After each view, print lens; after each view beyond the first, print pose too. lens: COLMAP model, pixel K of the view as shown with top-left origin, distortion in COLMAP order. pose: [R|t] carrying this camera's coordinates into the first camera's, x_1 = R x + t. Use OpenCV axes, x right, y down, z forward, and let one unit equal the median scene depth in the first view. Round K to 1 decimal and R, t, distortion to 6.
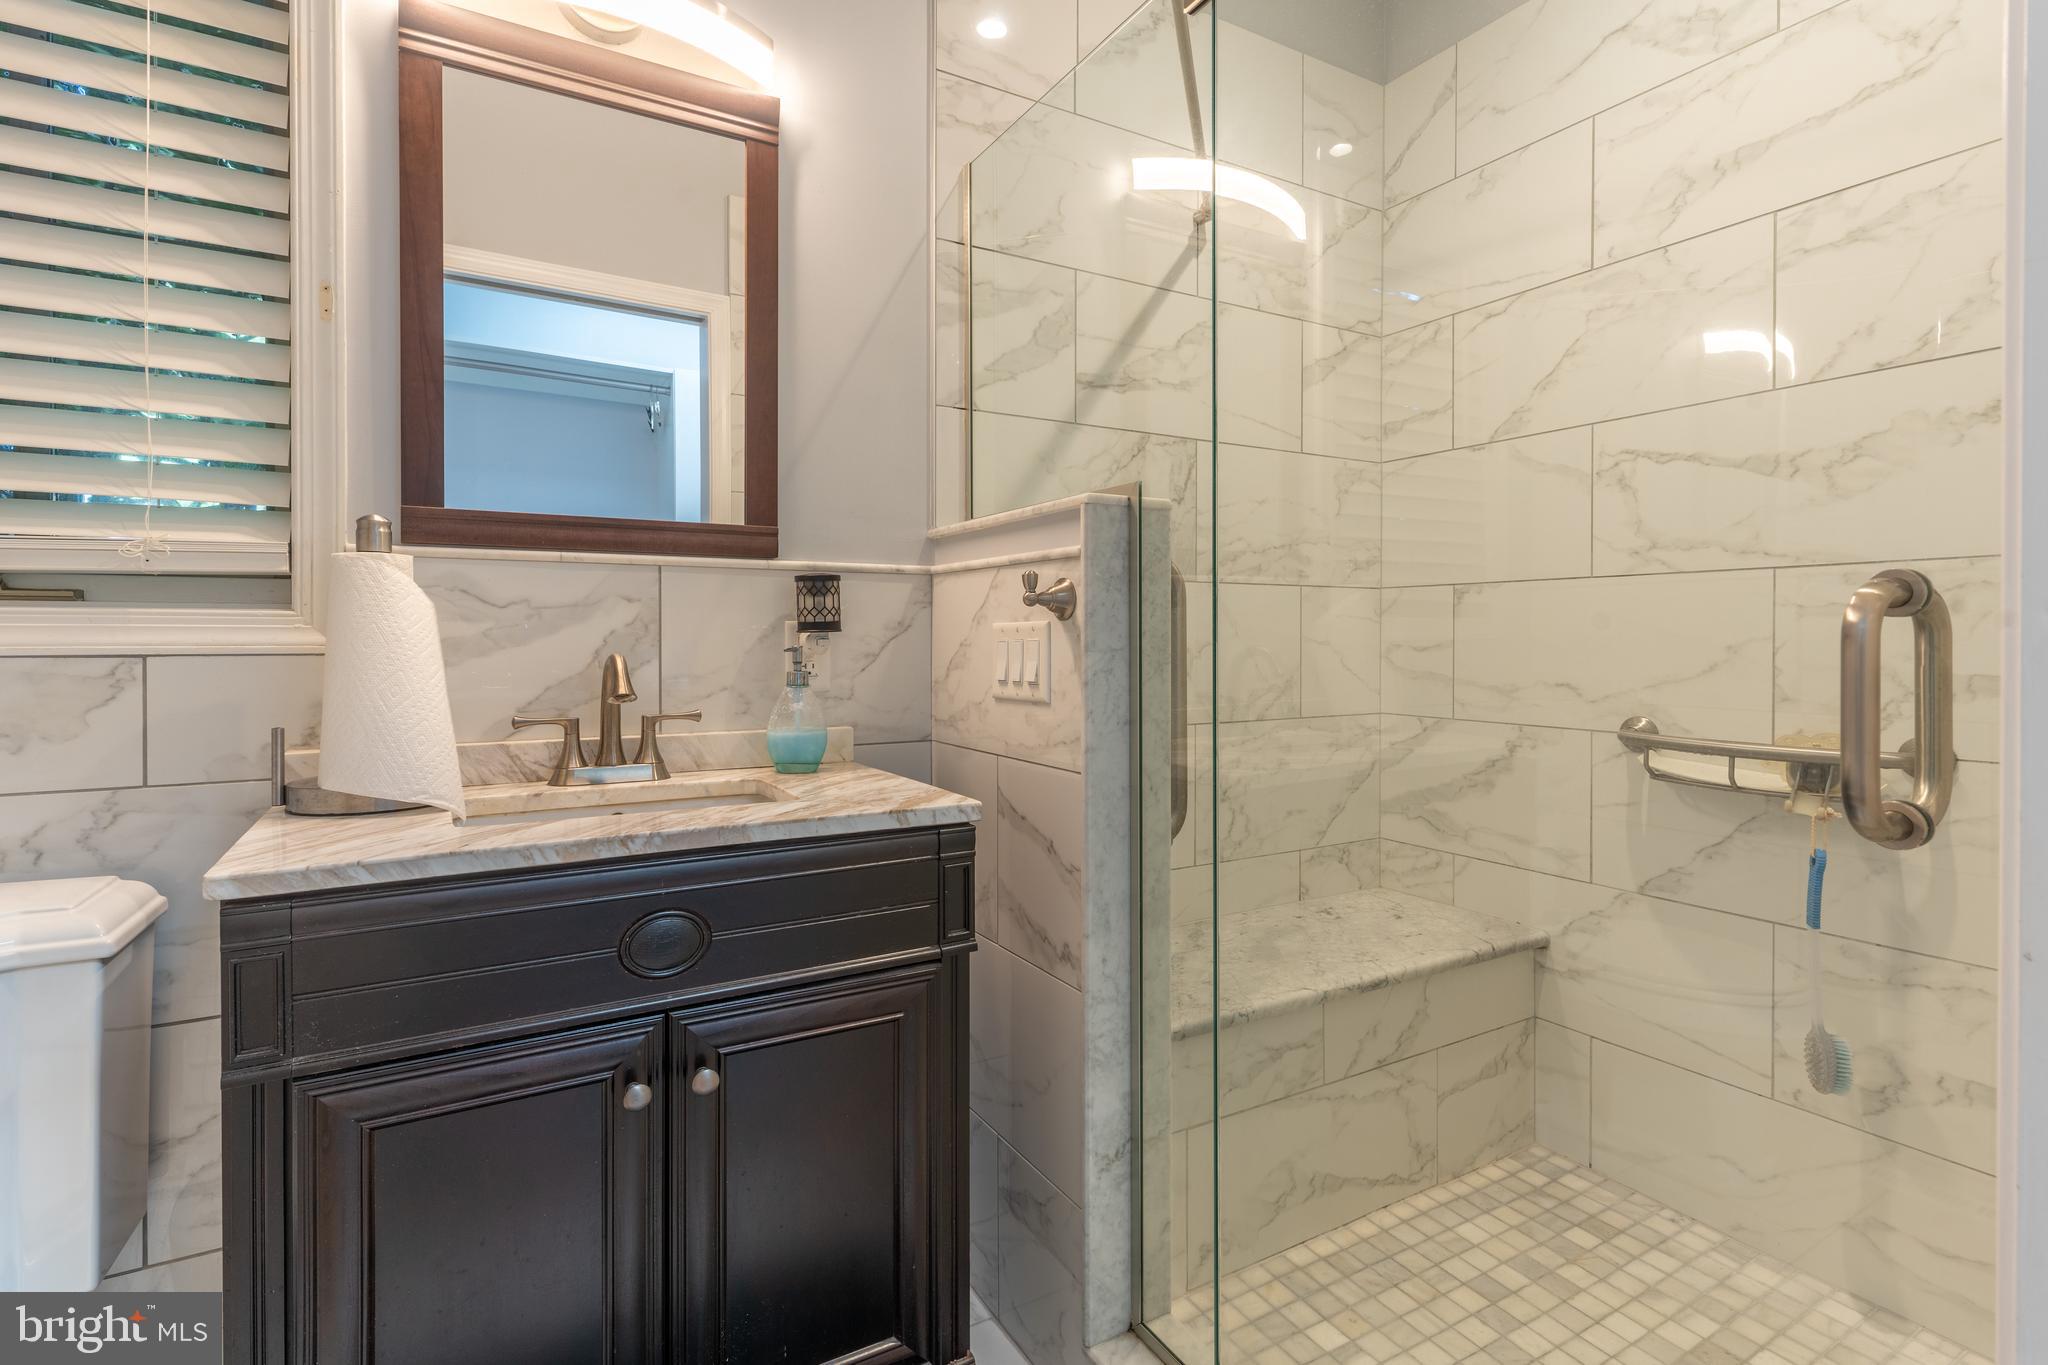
lens RADIAL K [[983.6, 0, 1024.6], [0, 983.6, 643.6], [0, 0, 1]] dist [0.001290, 0.000346]
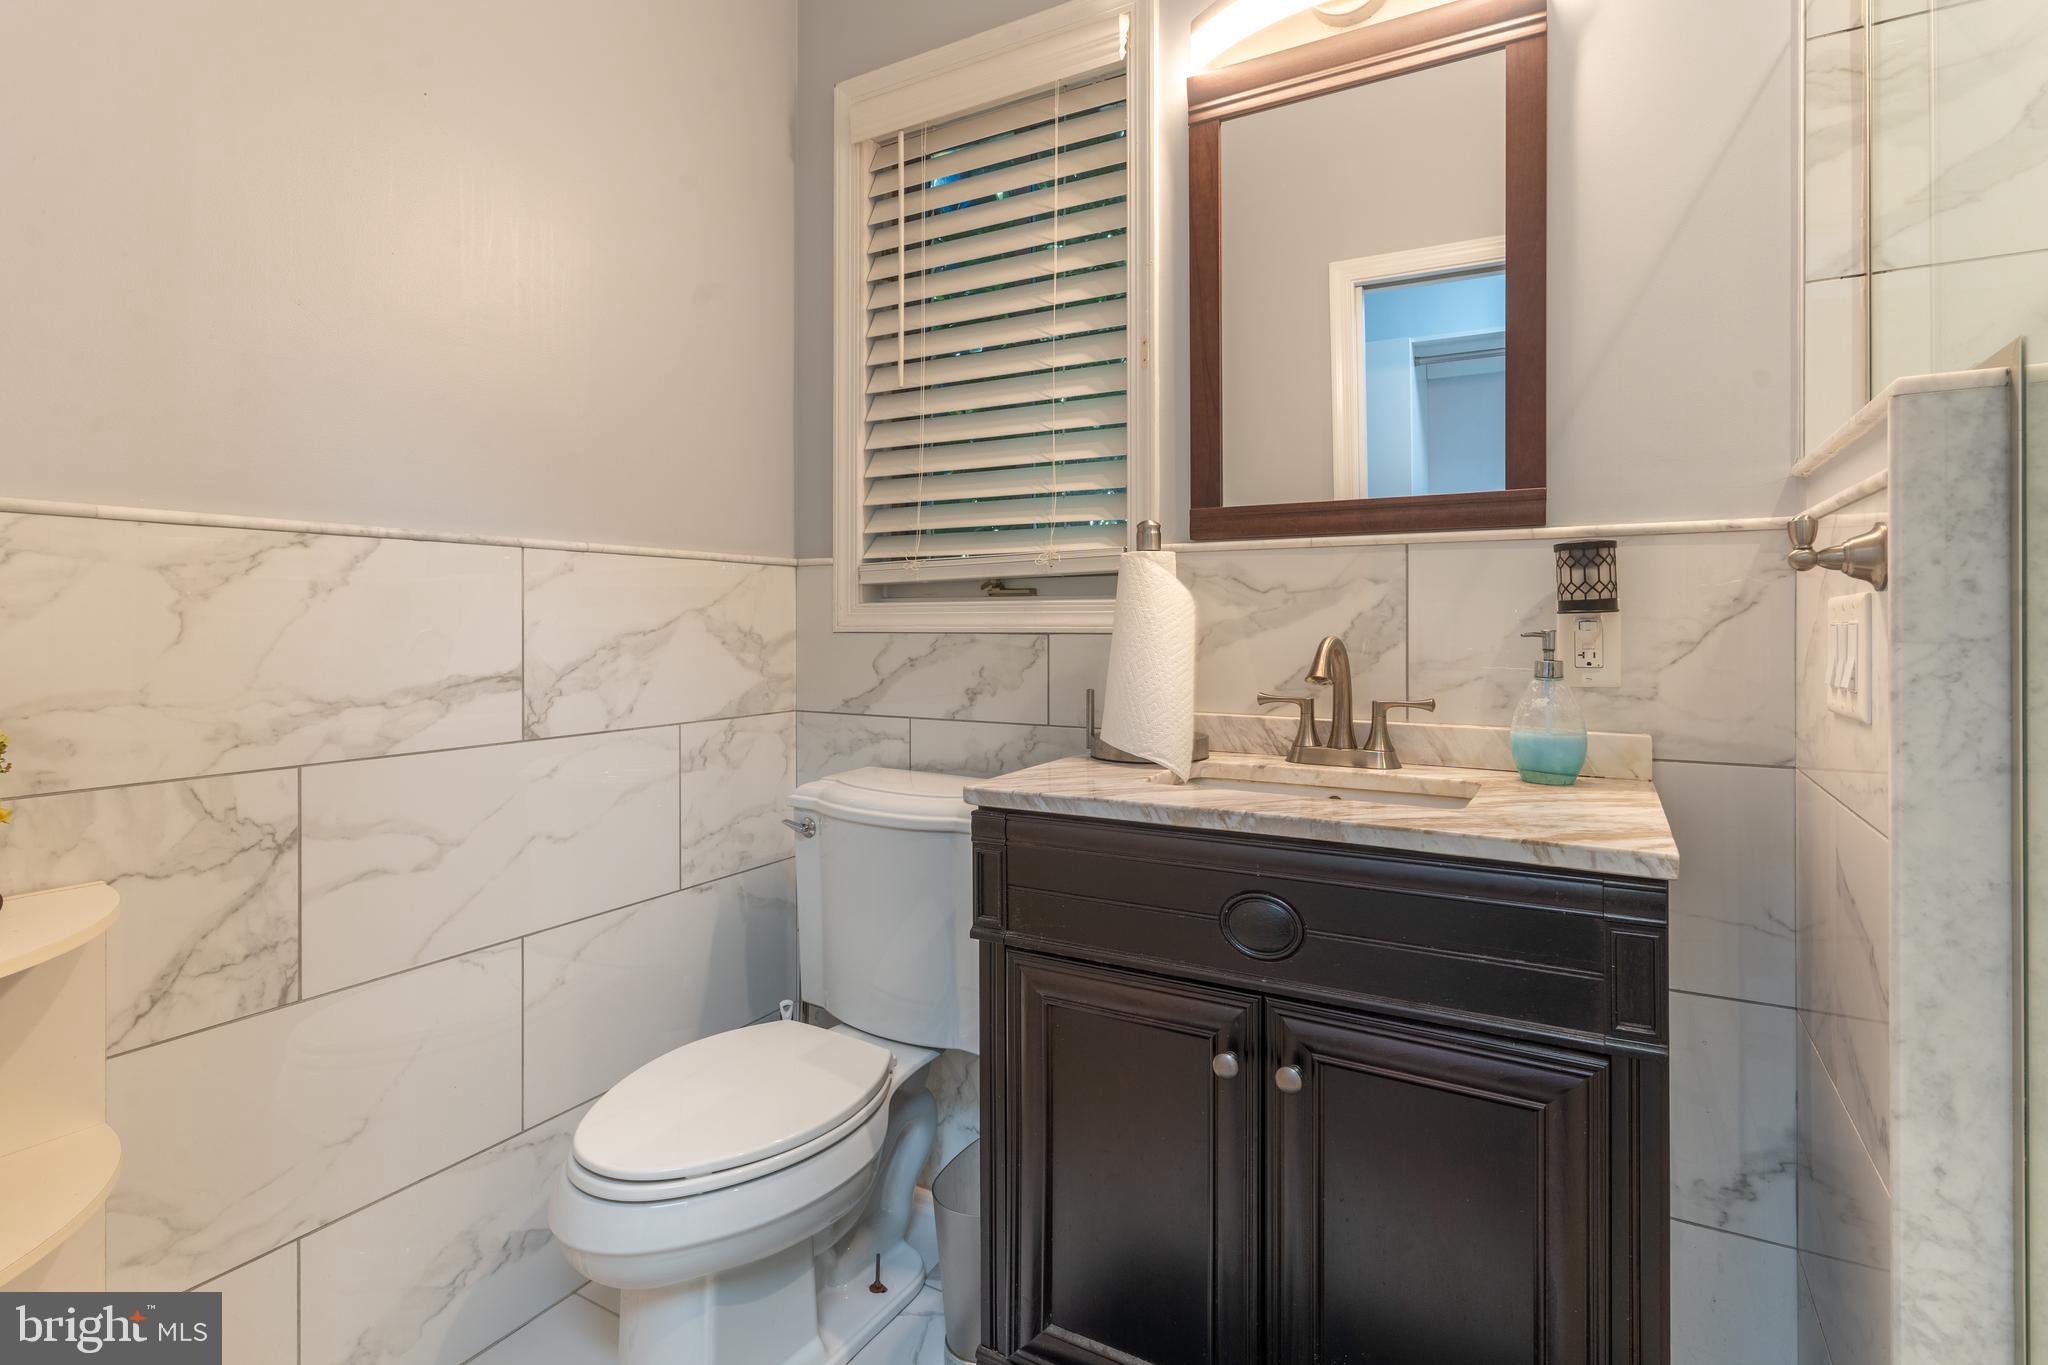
lens RADIAL K [[1011.0, 0, 1022.7], [0, 1011.0, 620.8], [0, 0, 1]] dist [0.000893, 0.000433]
pose [[0.496638, -0.001104, -0.867957, 0.311802], [-0.003172, 0.999990, -0.003088, -0.001228], [0.867952, 0.004287, 0.496630, 0.212345]]
